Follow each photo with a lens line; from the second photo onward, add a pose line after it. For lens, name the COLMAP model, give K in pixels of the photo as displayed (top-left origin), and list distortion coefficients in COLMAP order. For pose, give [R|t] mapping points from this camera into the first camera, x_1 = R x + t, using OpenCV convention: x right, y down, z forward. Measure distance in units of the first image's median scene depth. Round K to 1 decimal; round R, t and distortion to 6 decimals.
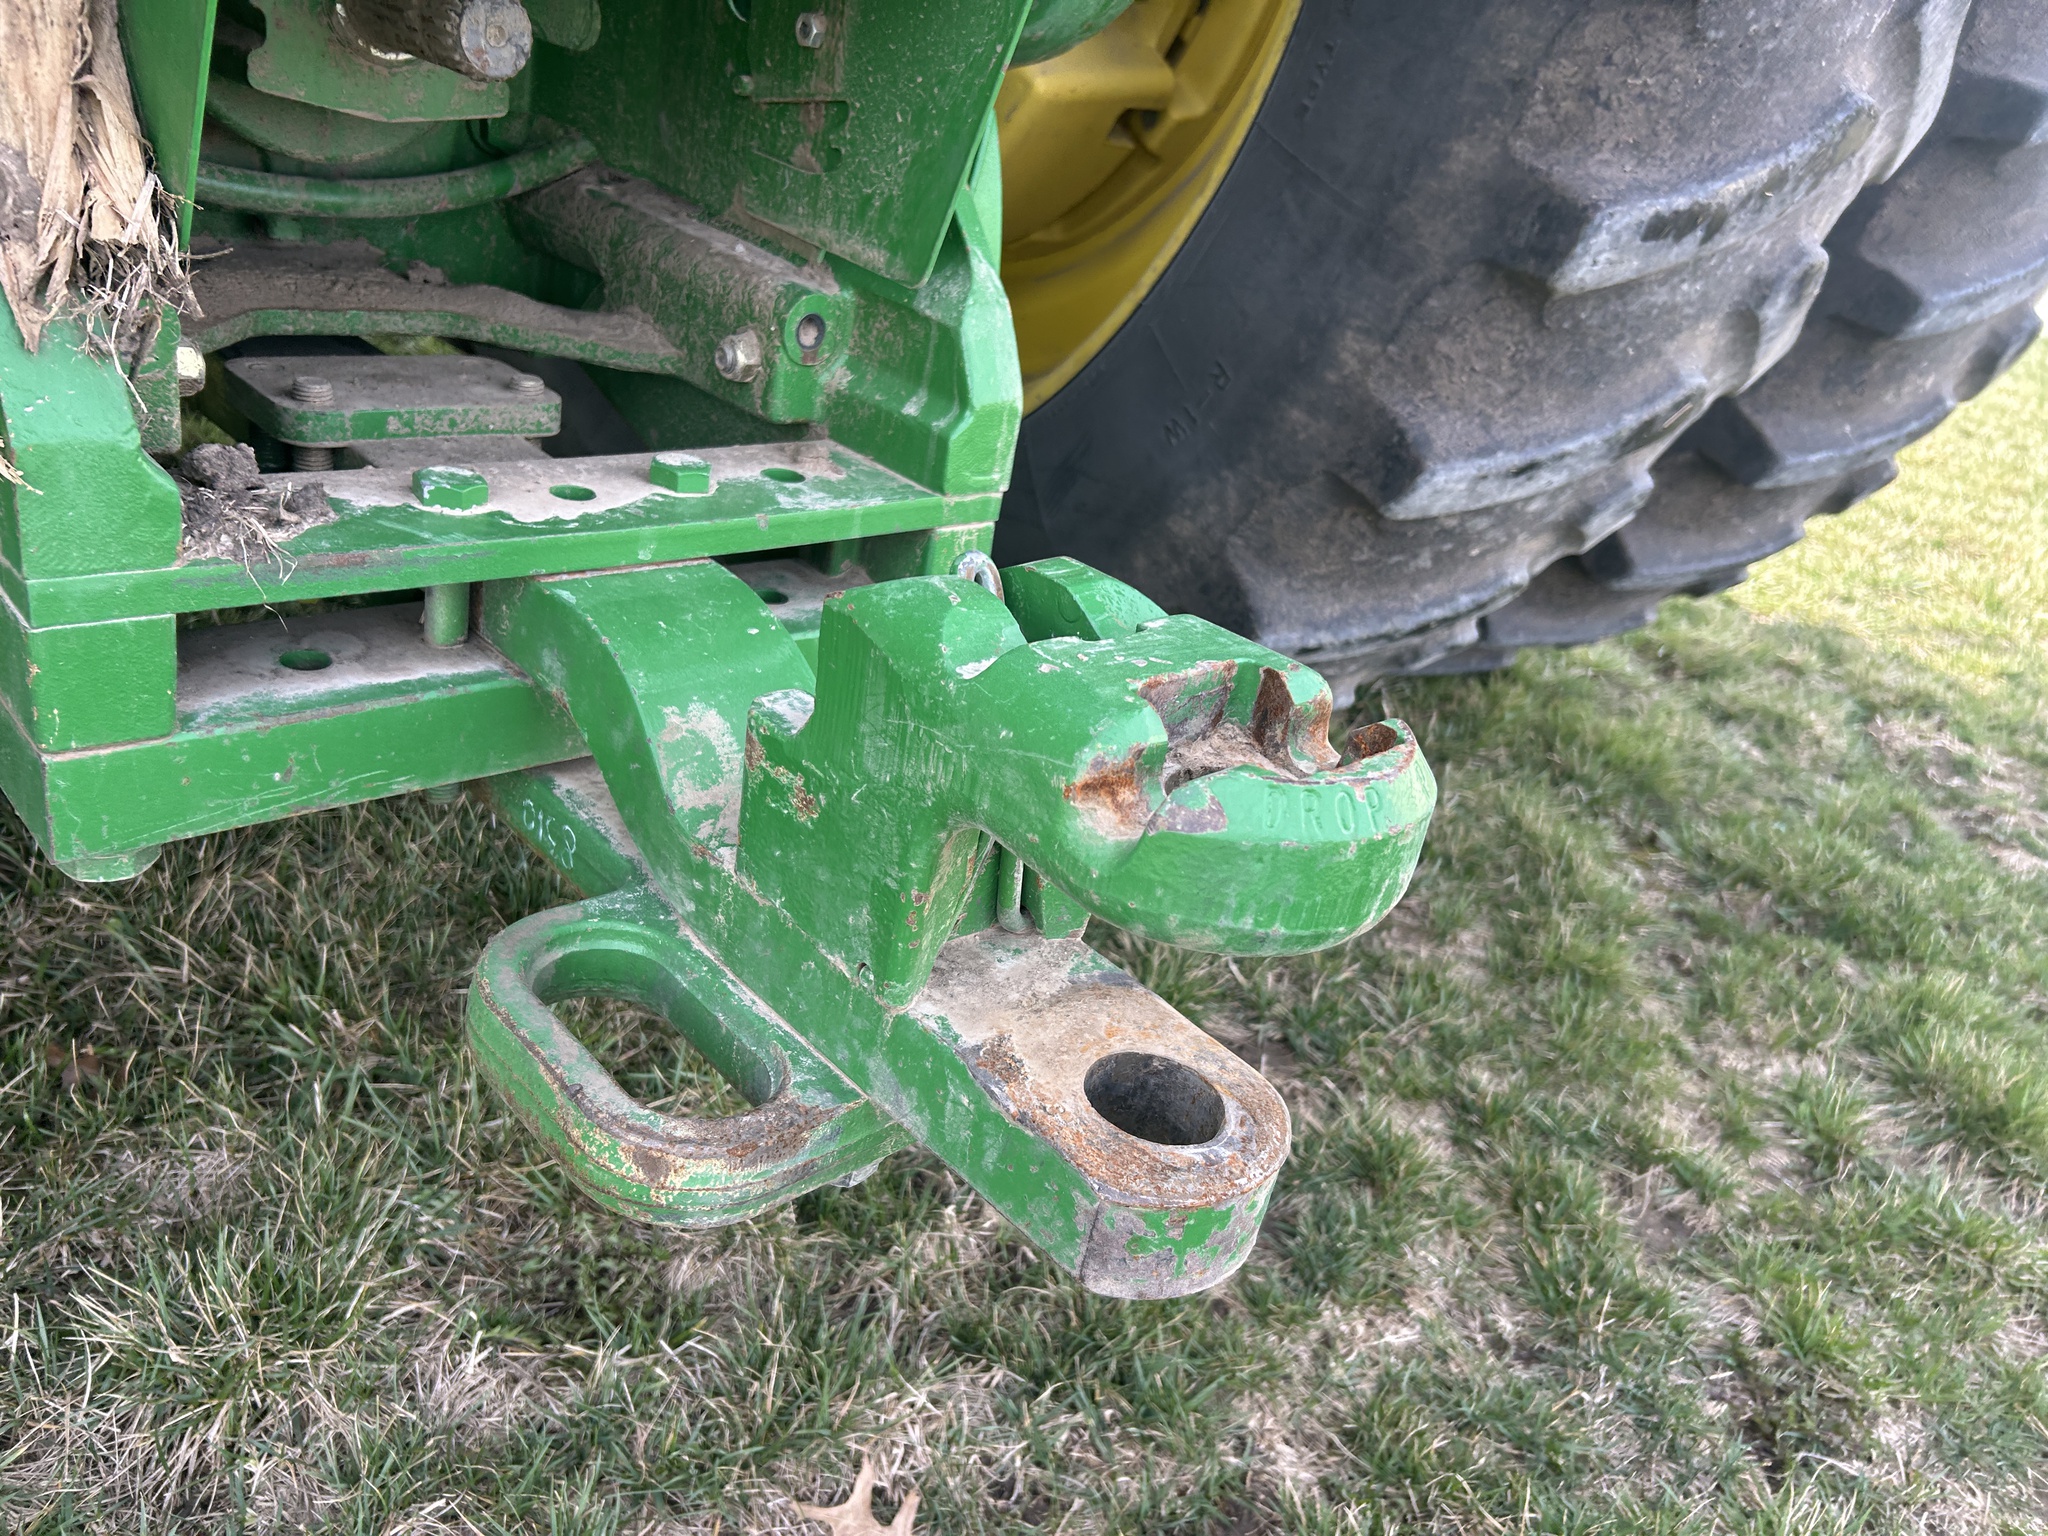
lens RADIAL K [[1533.8, 0, 1018.3], [0, 1533.8, 724.6], [0, 0, 1]] dist [0.010470, -0.000653]
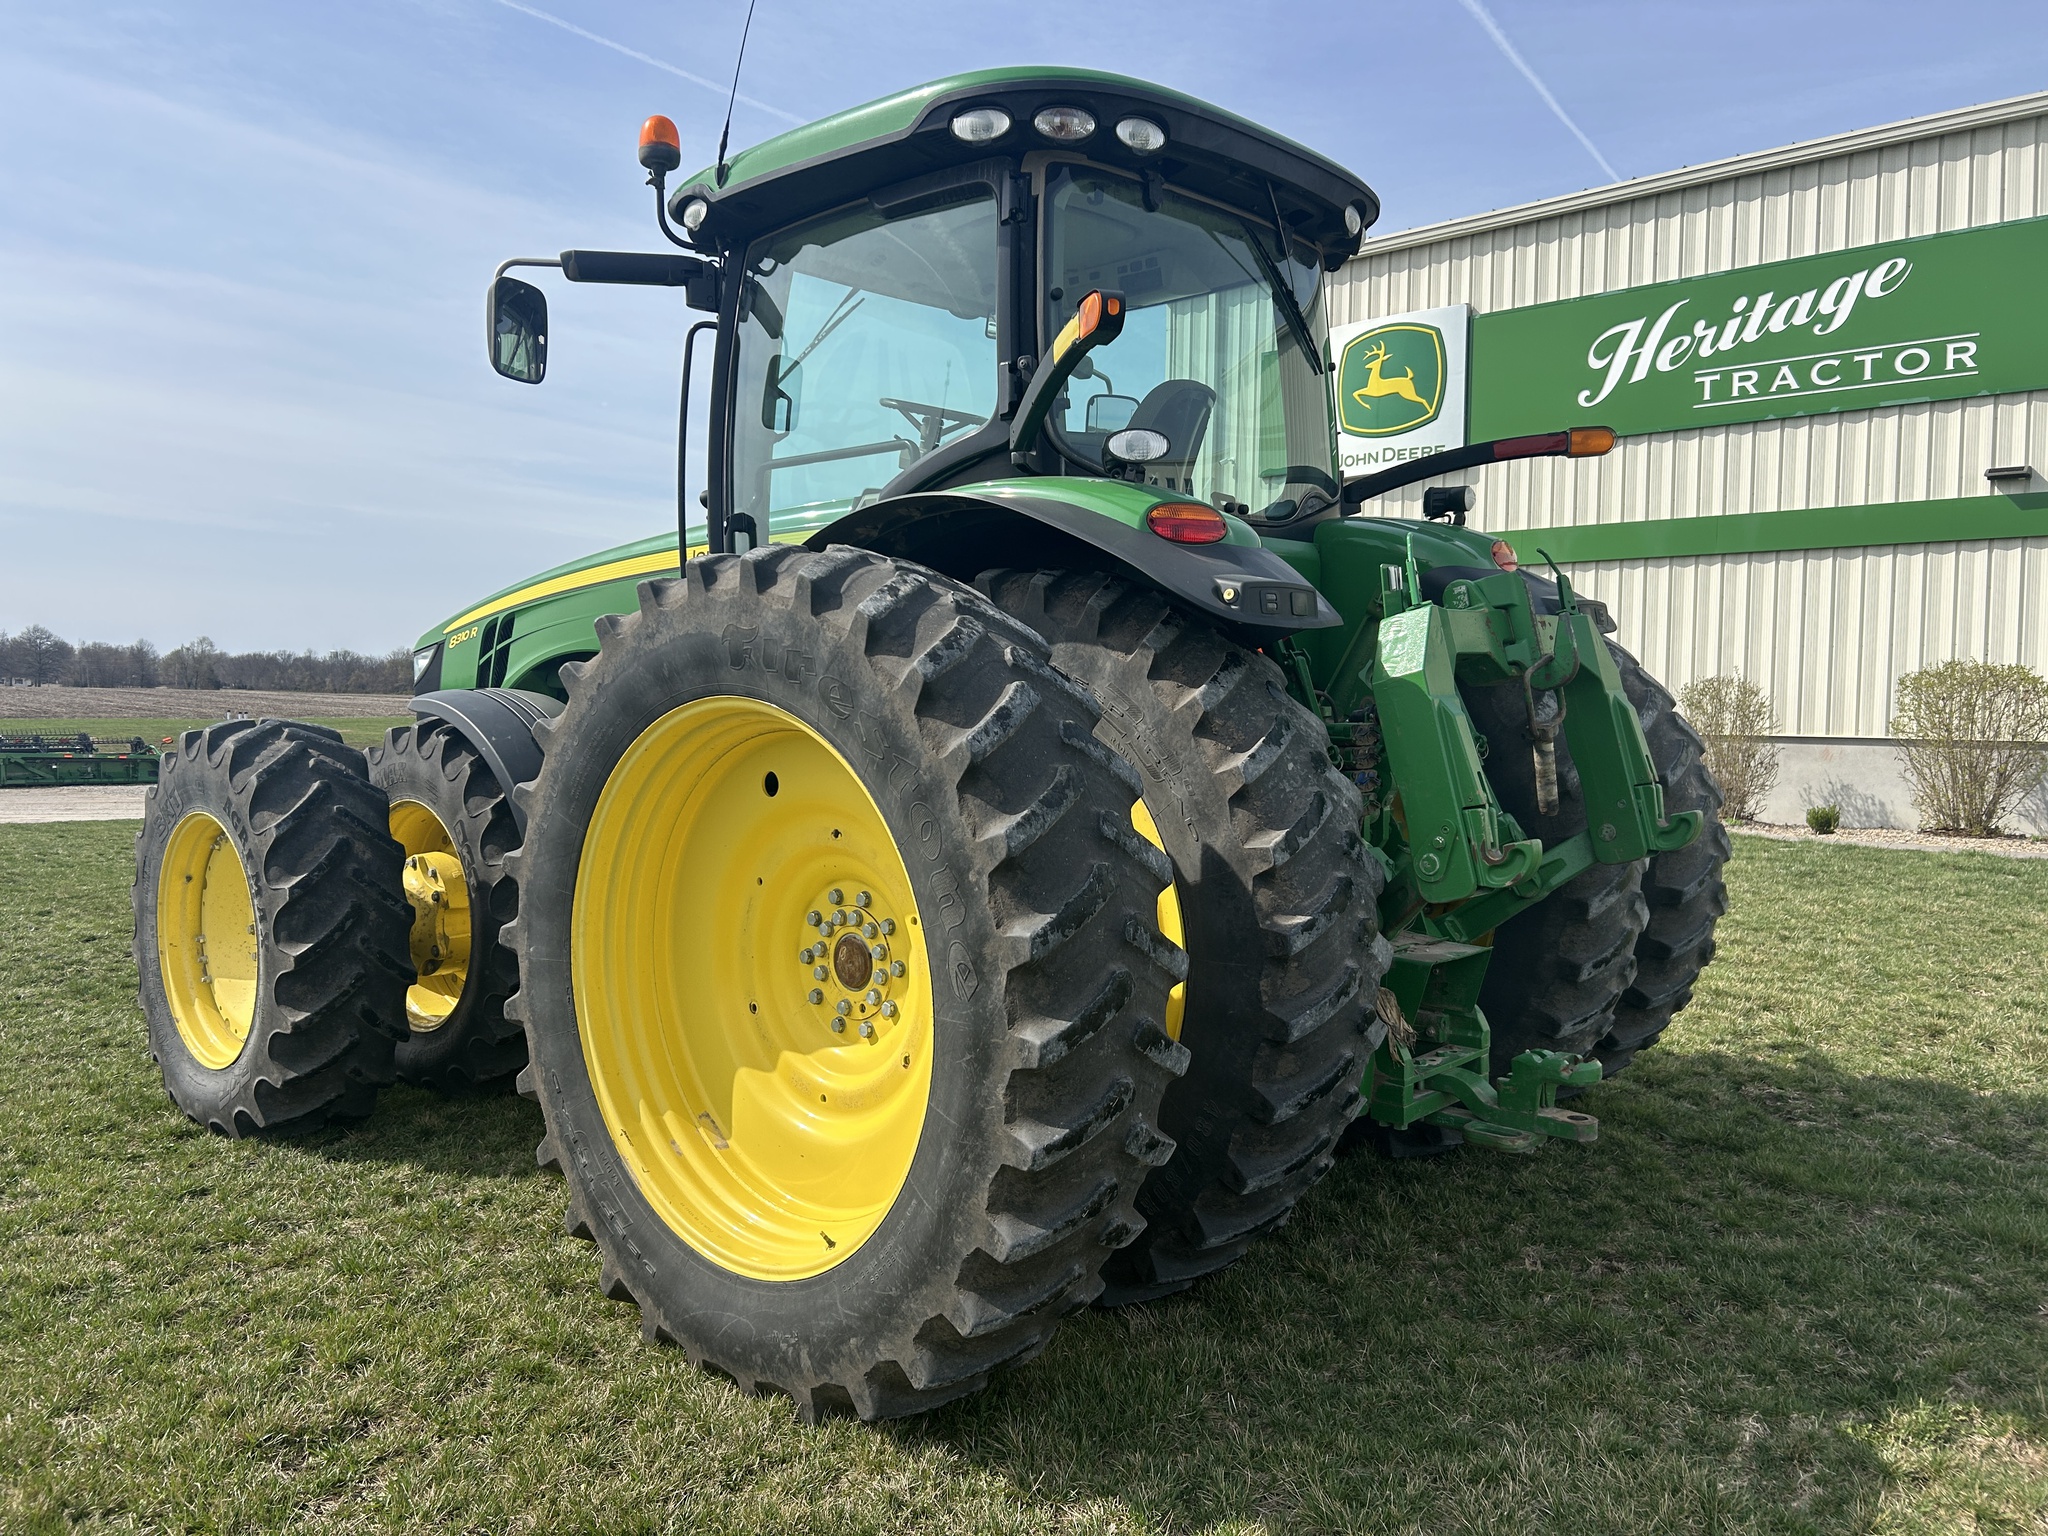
lens RADIAL K [[1493.7, 0, 1024.0], [0, 1493.7, 768.0], [0, 0, 1]] dist [0.029741, -0.004410]
pose [[0.978722, -0.199399, 0.048408, -0.663139], [0.203038, 0.907041, -0.368853, 0.220986], [0.029641, 0.370833, 0.928226, -1.679136]]
